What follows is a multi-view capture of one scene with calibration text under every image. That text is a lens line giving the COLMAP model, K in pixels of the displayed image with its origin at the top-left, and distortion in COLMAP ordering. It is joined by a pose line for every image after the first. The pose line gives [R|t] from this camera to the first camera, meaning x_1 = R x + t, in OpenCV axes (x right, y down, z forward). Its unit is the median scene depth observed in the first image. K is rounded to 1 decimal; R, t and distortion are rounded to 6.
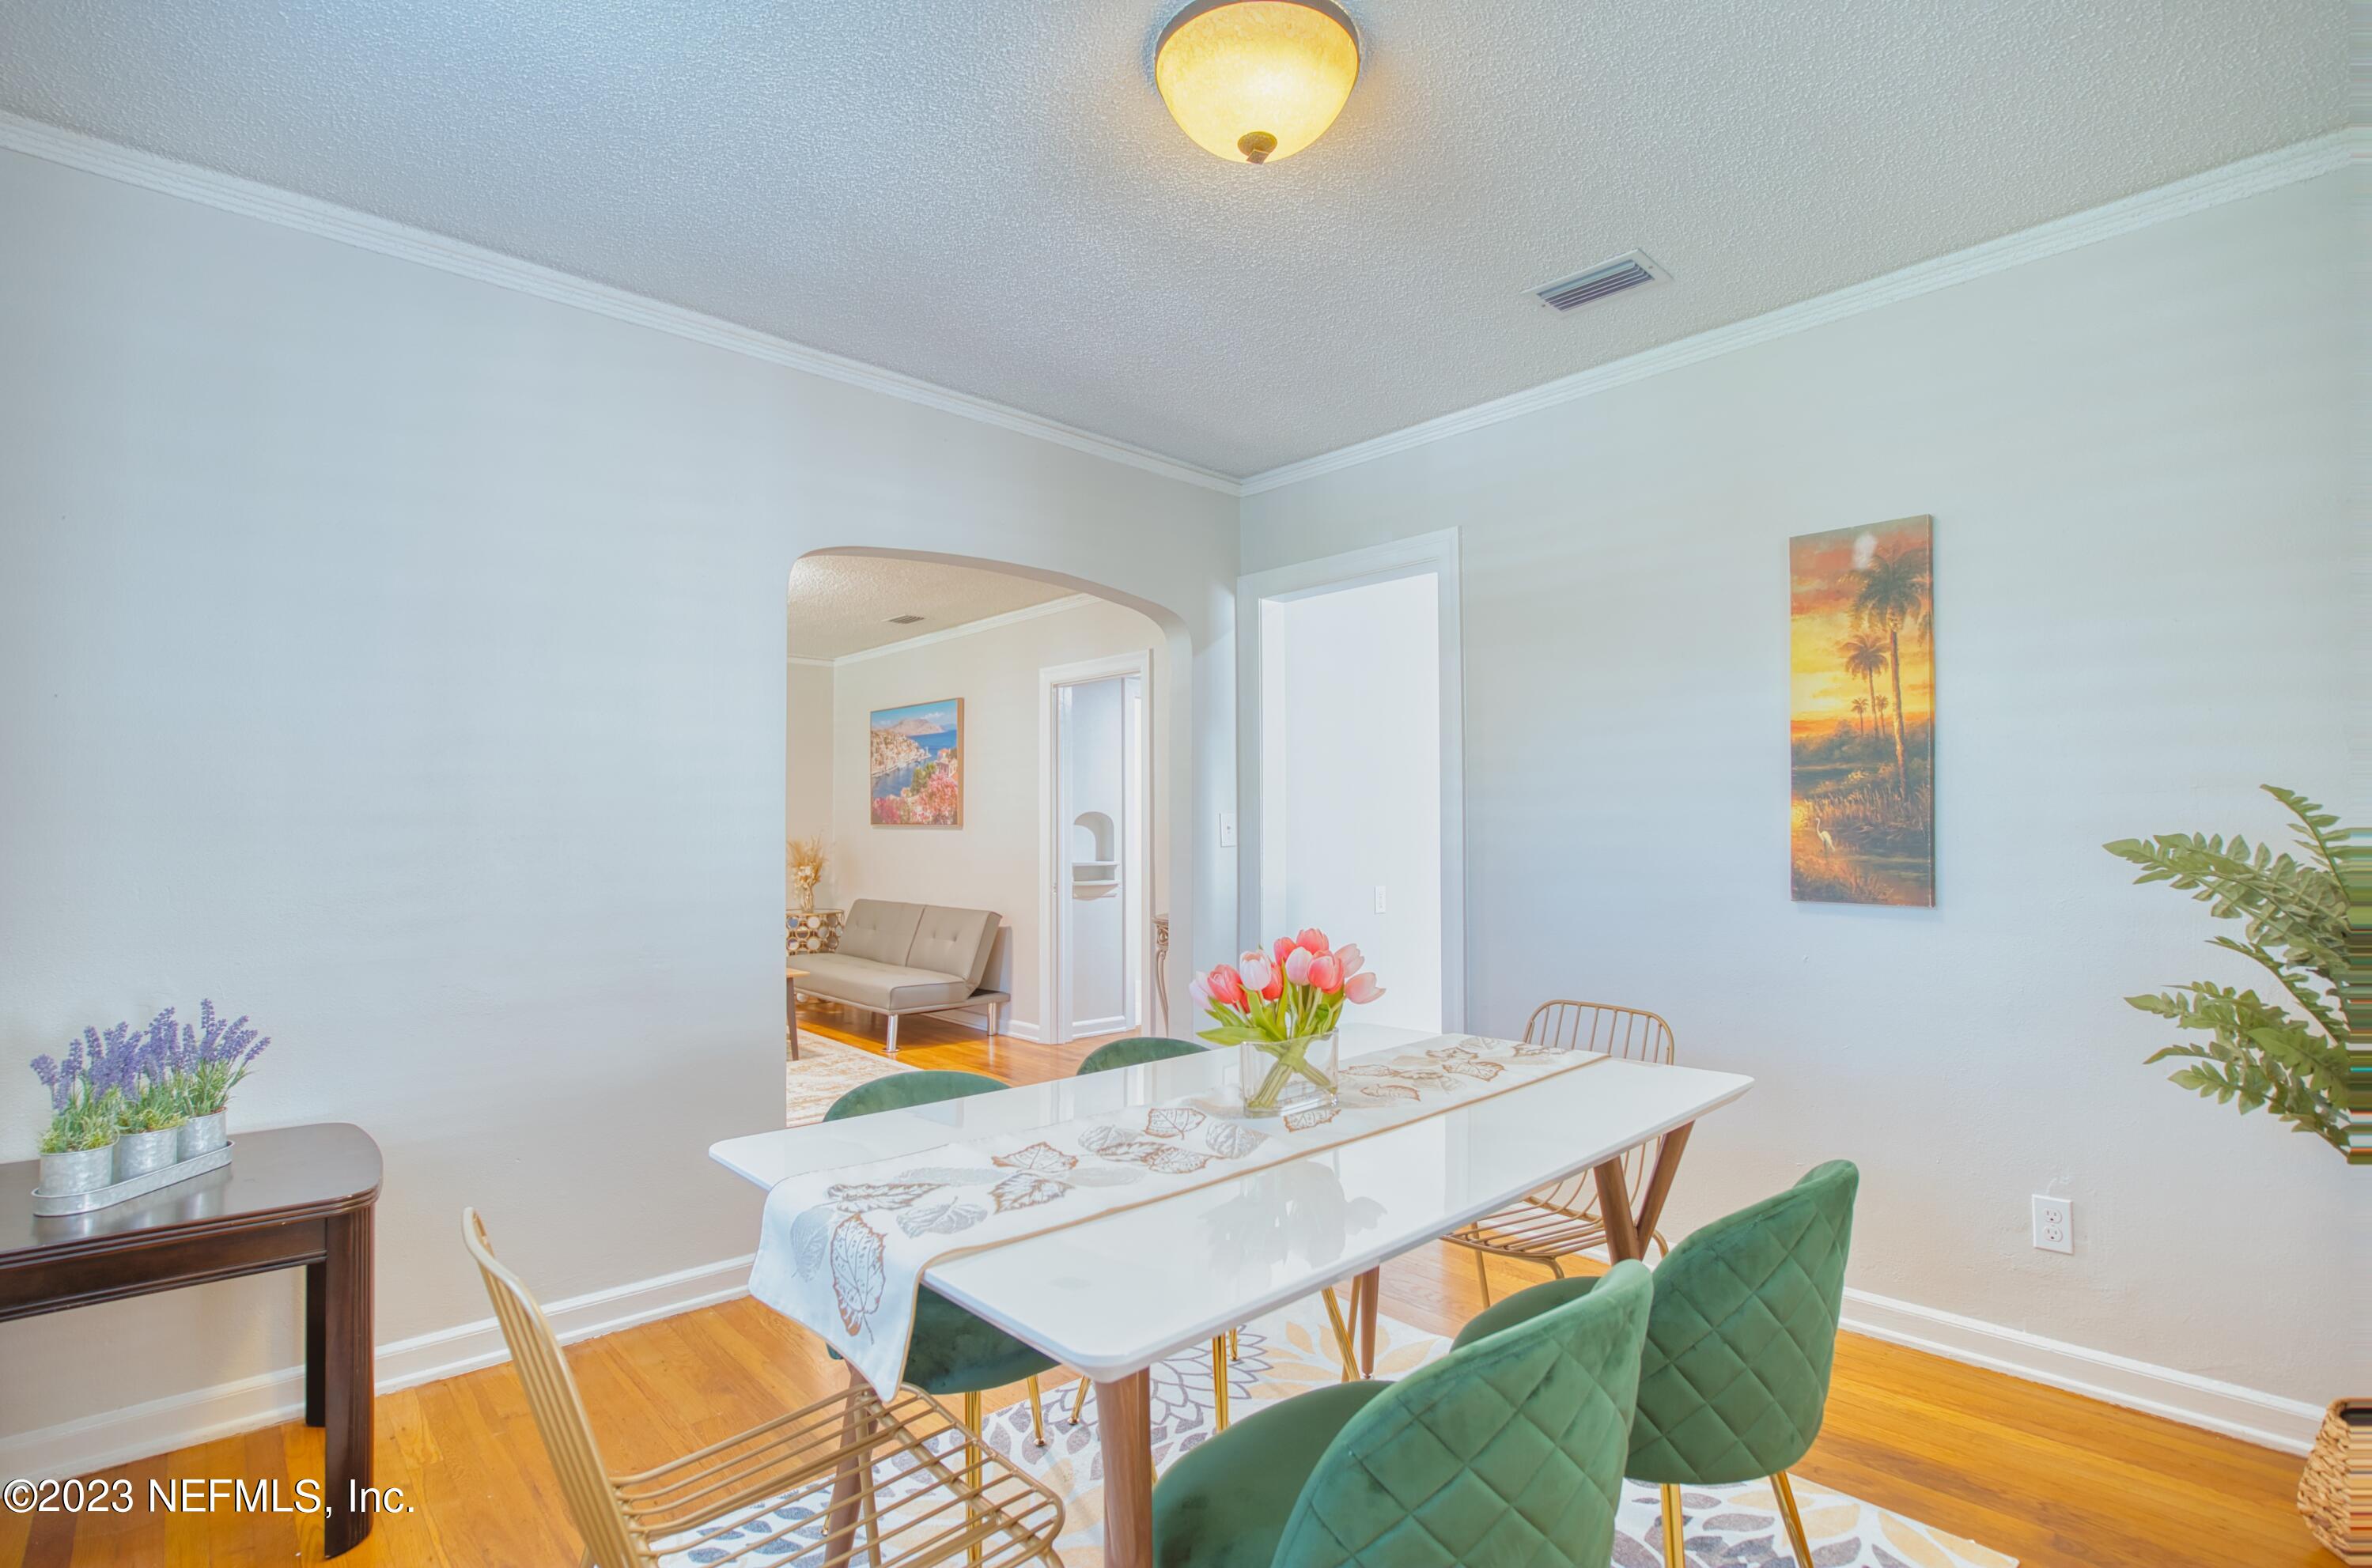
lens RADIAL K [[1110.4, 0, 1182.8], [0, 1110.4, 775.5], [0, 0, 1]] dist [-0.041100, 0.007523]
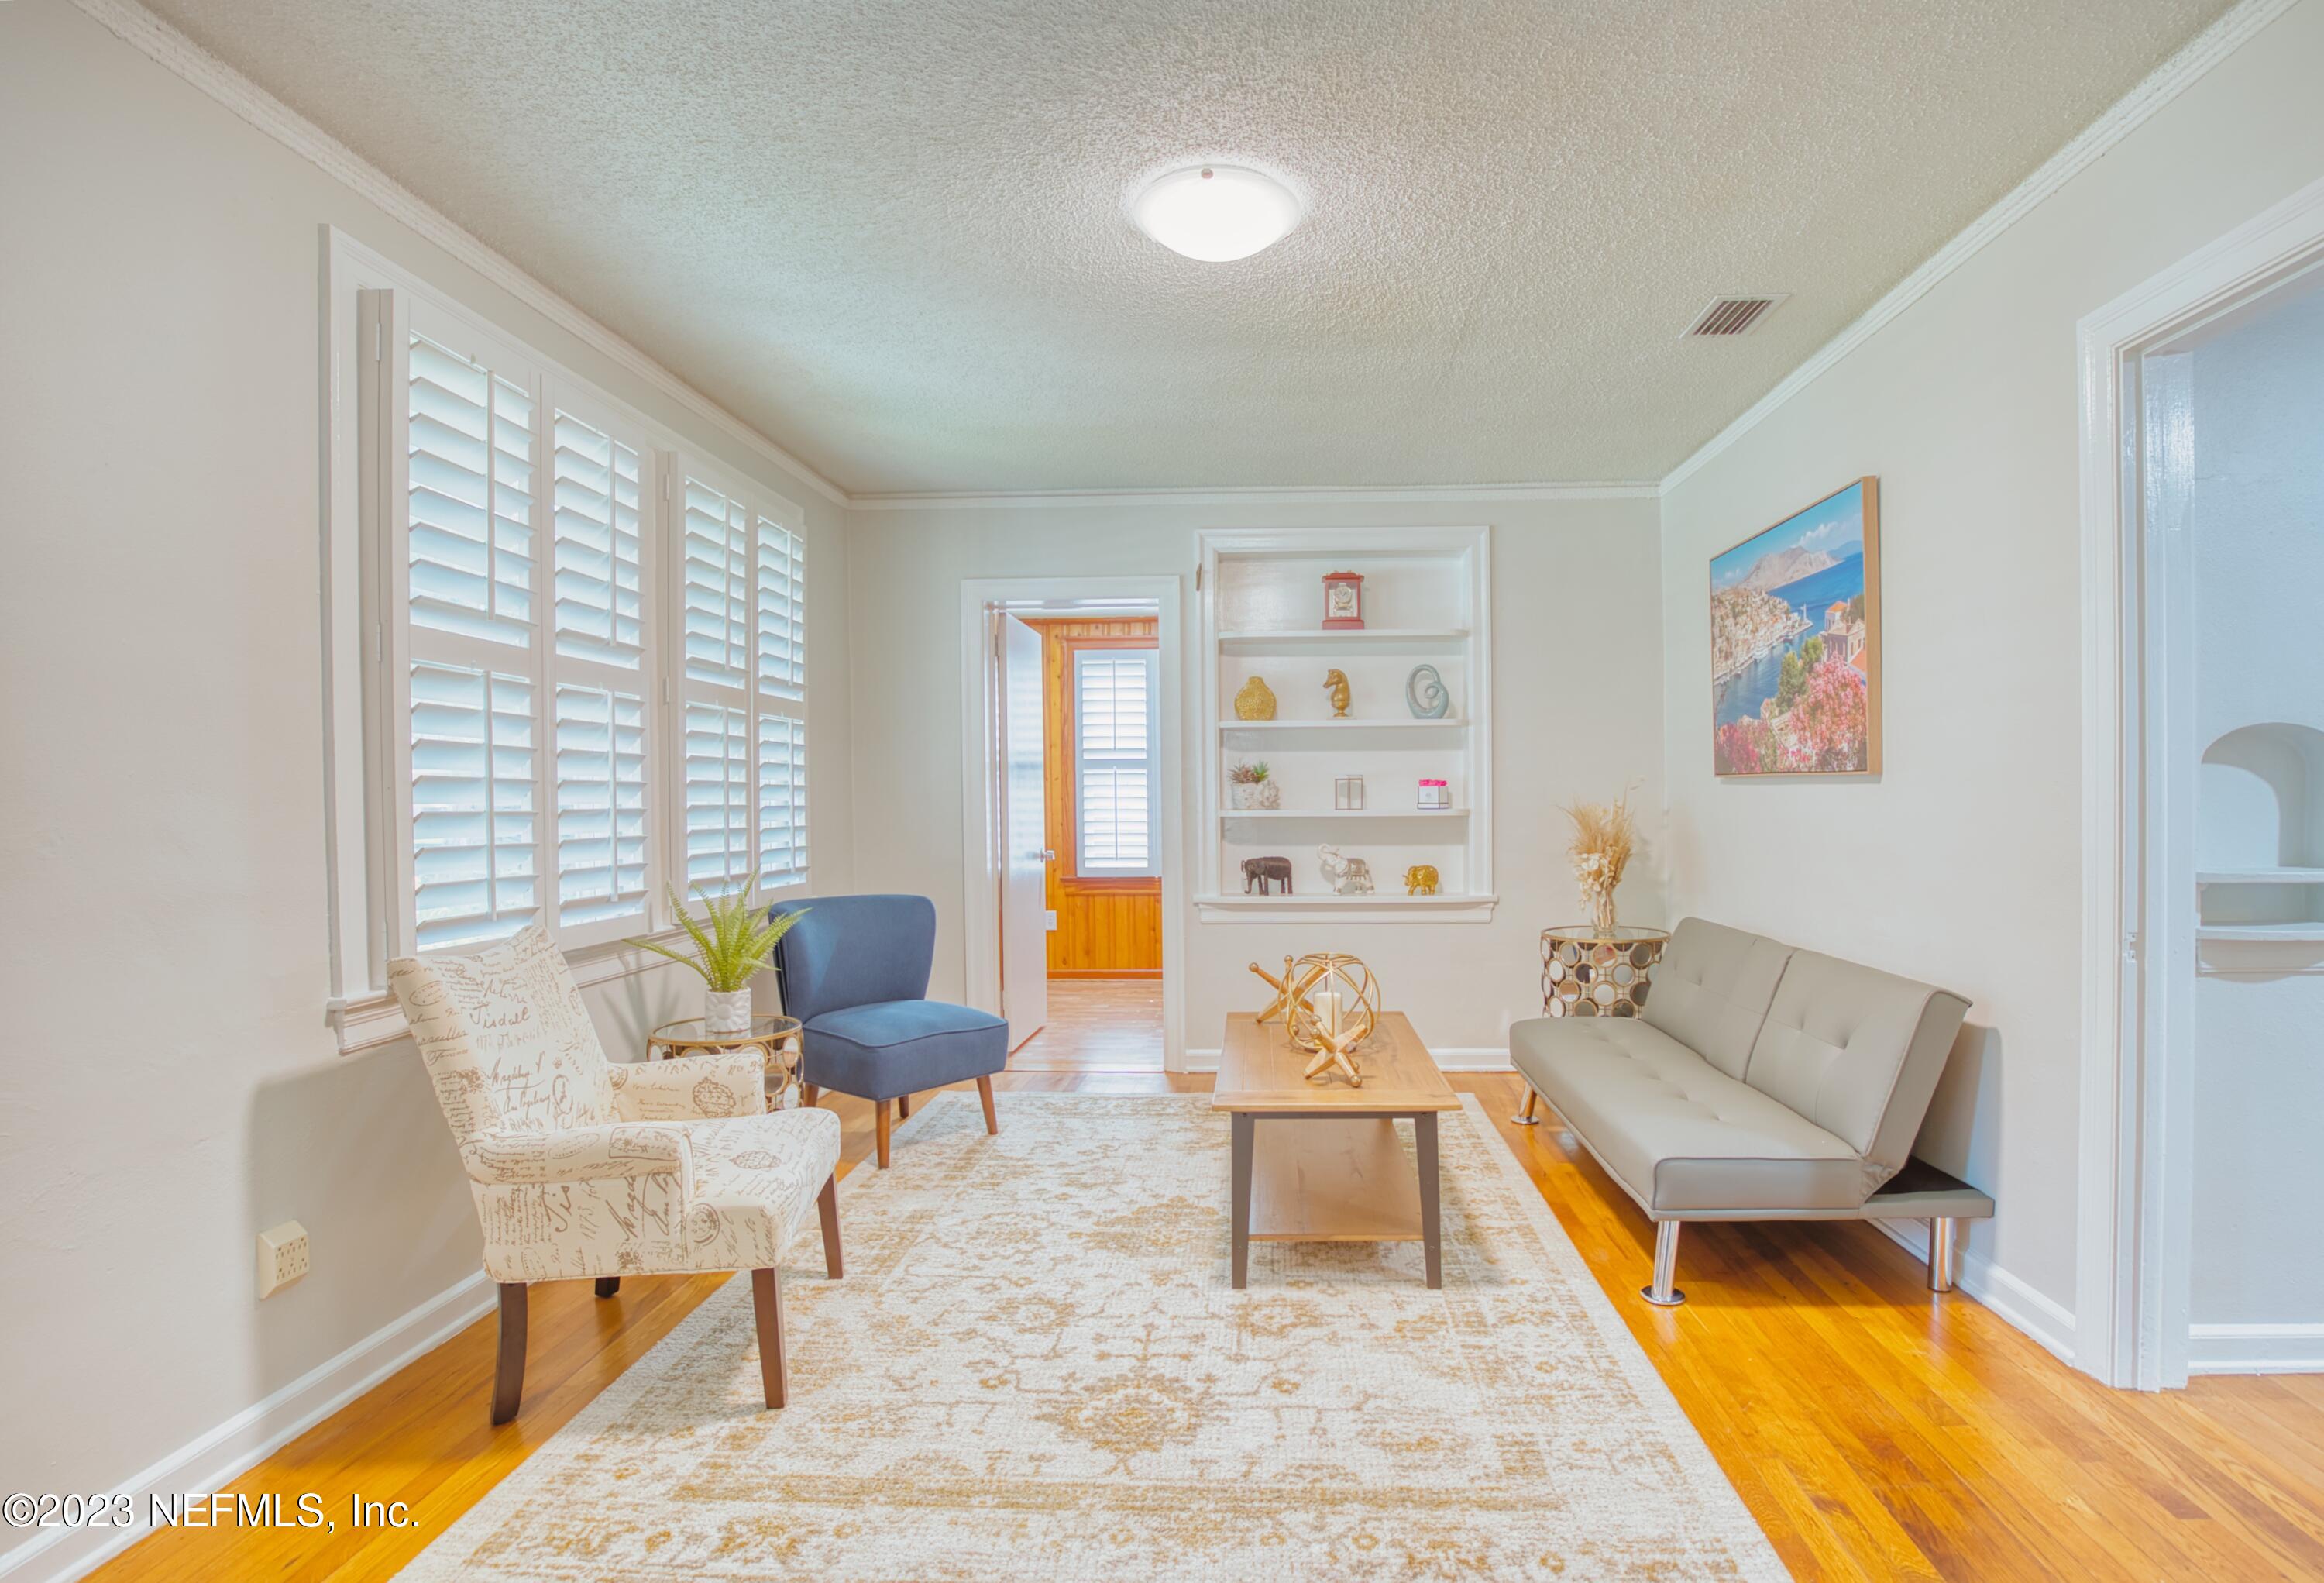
lens RADIAL K [[1190.2, 0, 1241.0], [0, 1190.2, 824.9], [0, 0, 1]] dist [-0.037528, 0.005724]
pose [[0.710277, 0.011504, -0.703828, -0.050702], [0.043434, 0.997245, 0.060131, 0.026147], [0.702581, -0.073280, 0.707820, 0.485254]]
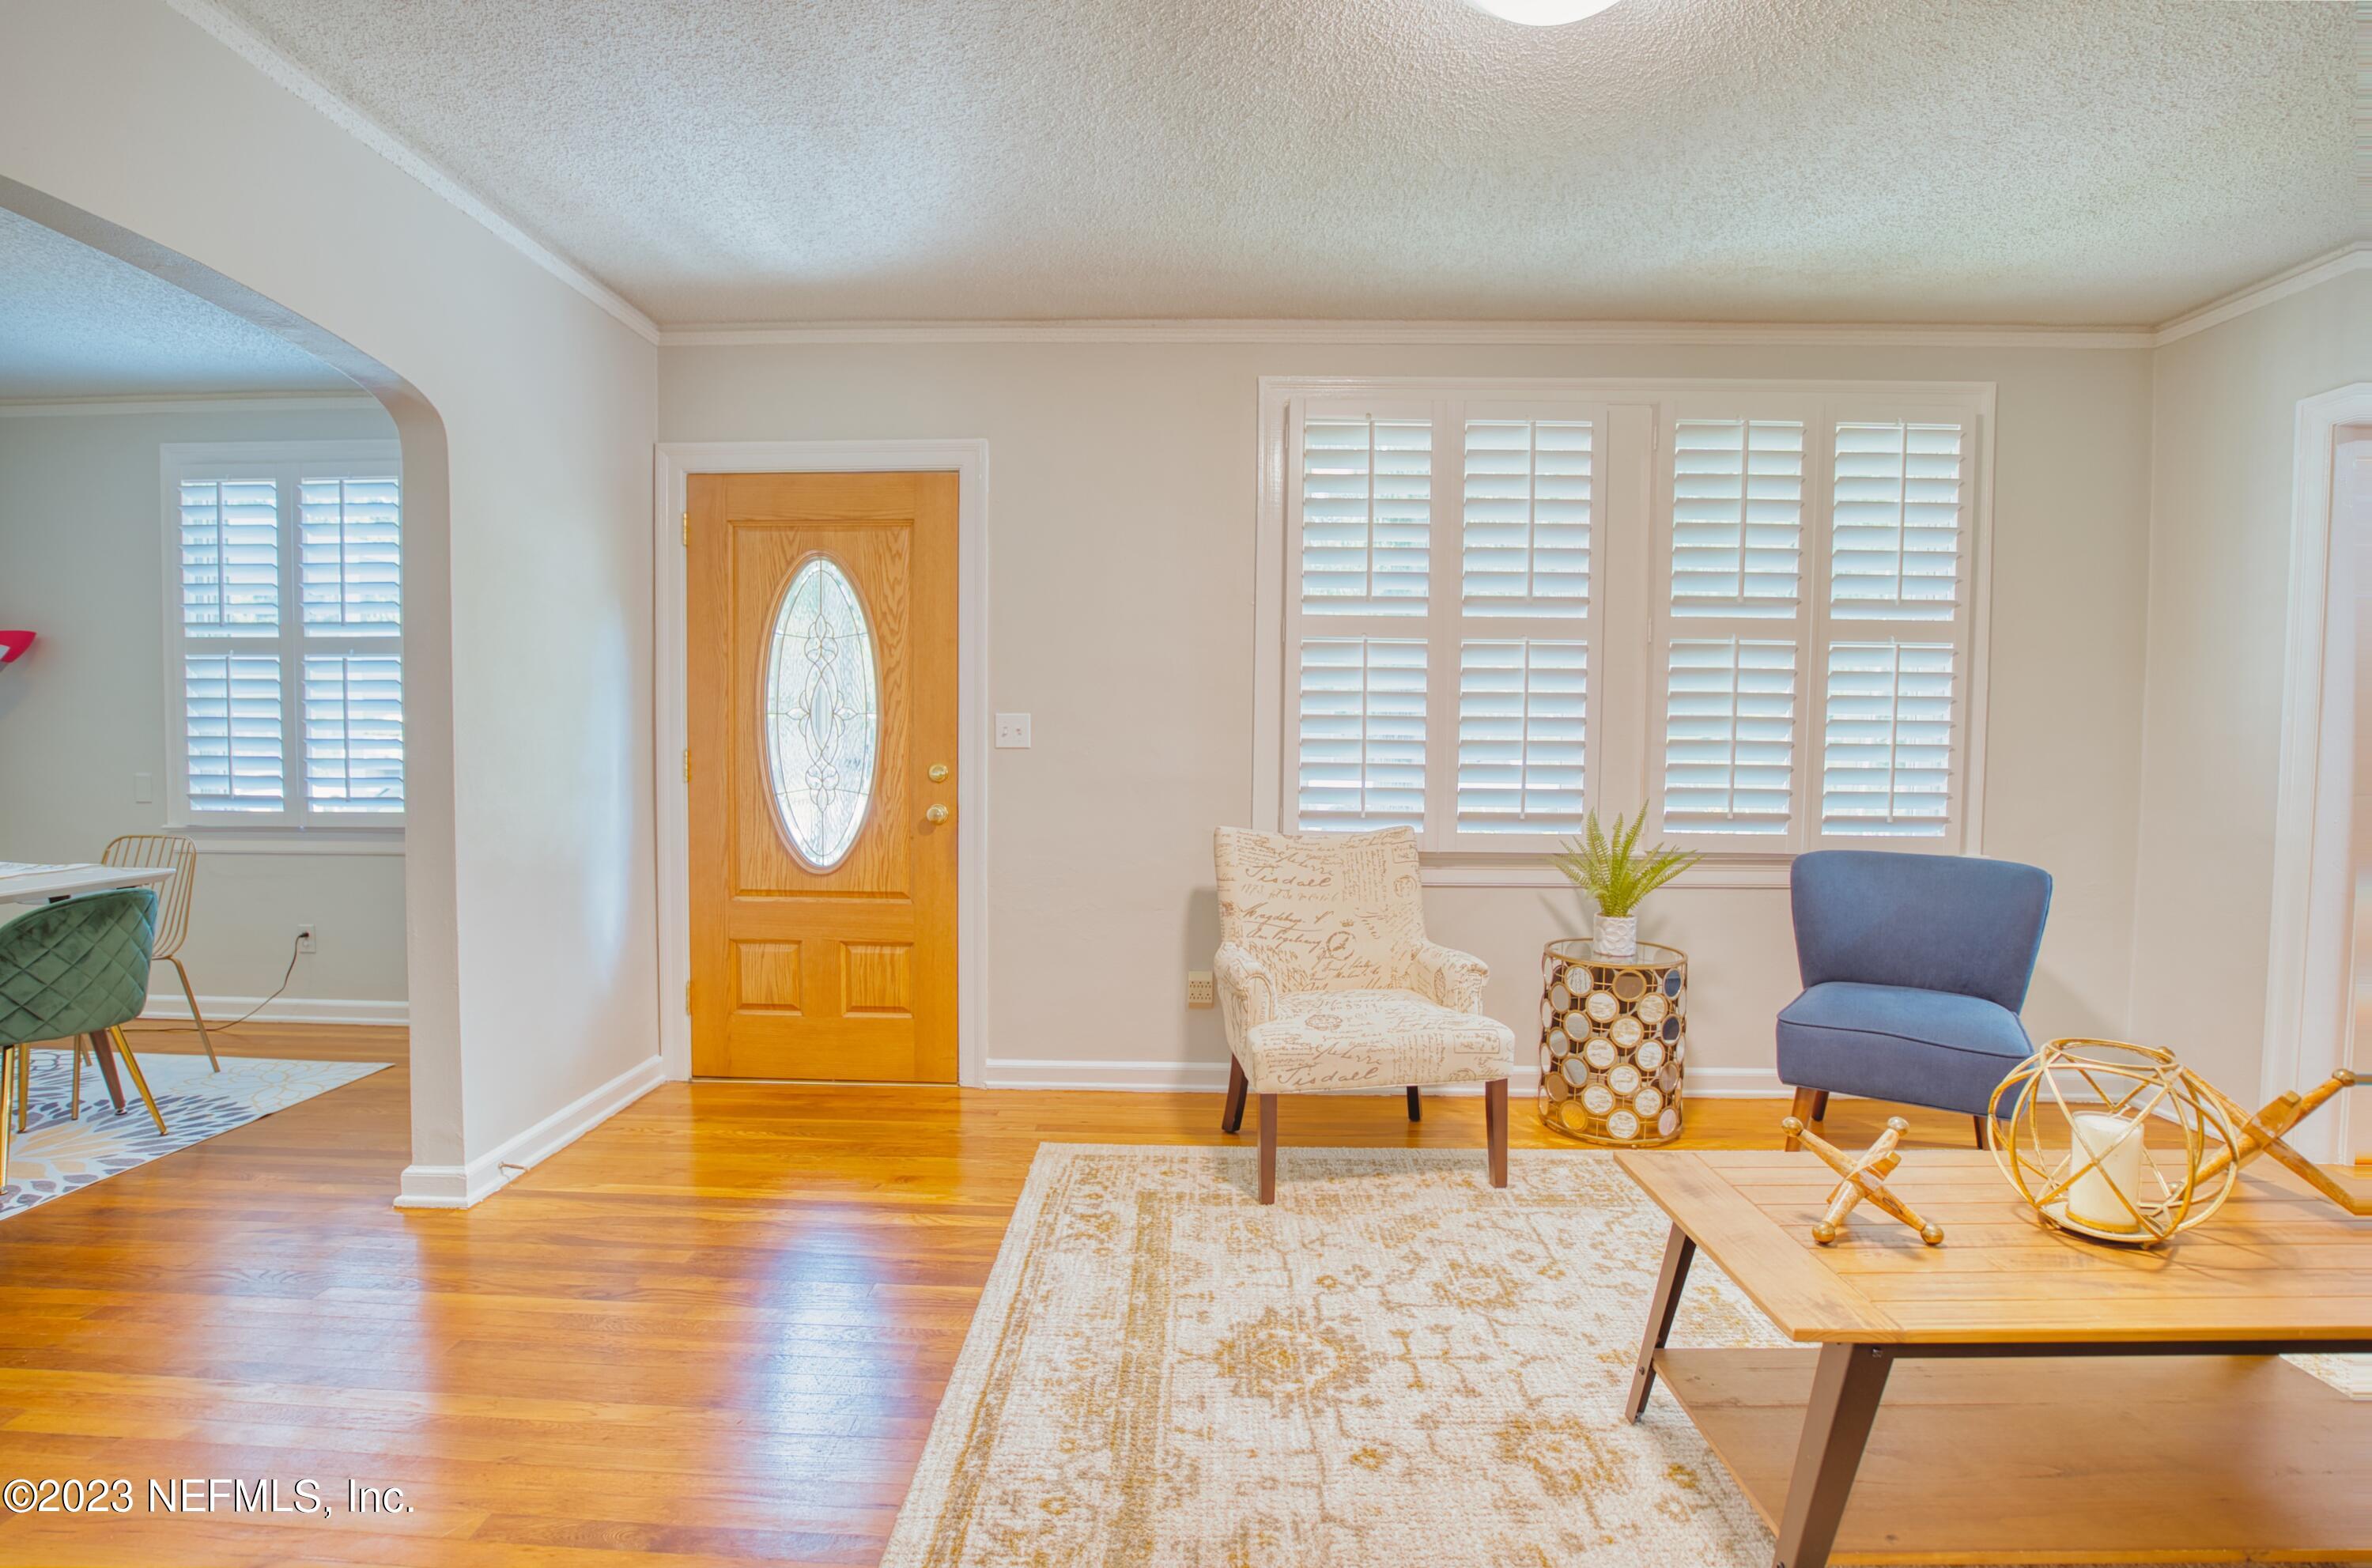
lens RADIAL K [[1110.5, 0, 1164.8], [0, 1110.5, 792.5], [0, 0, 1]] dist [-0.041100, 0.007523]
pose [[-0.704073, 0.031729, -0.709418, -0.068982], [0.028856, 0.999455, 0.016062, 0.046860], [0.709541, -0.009162, -0.704605, 0.862558]]
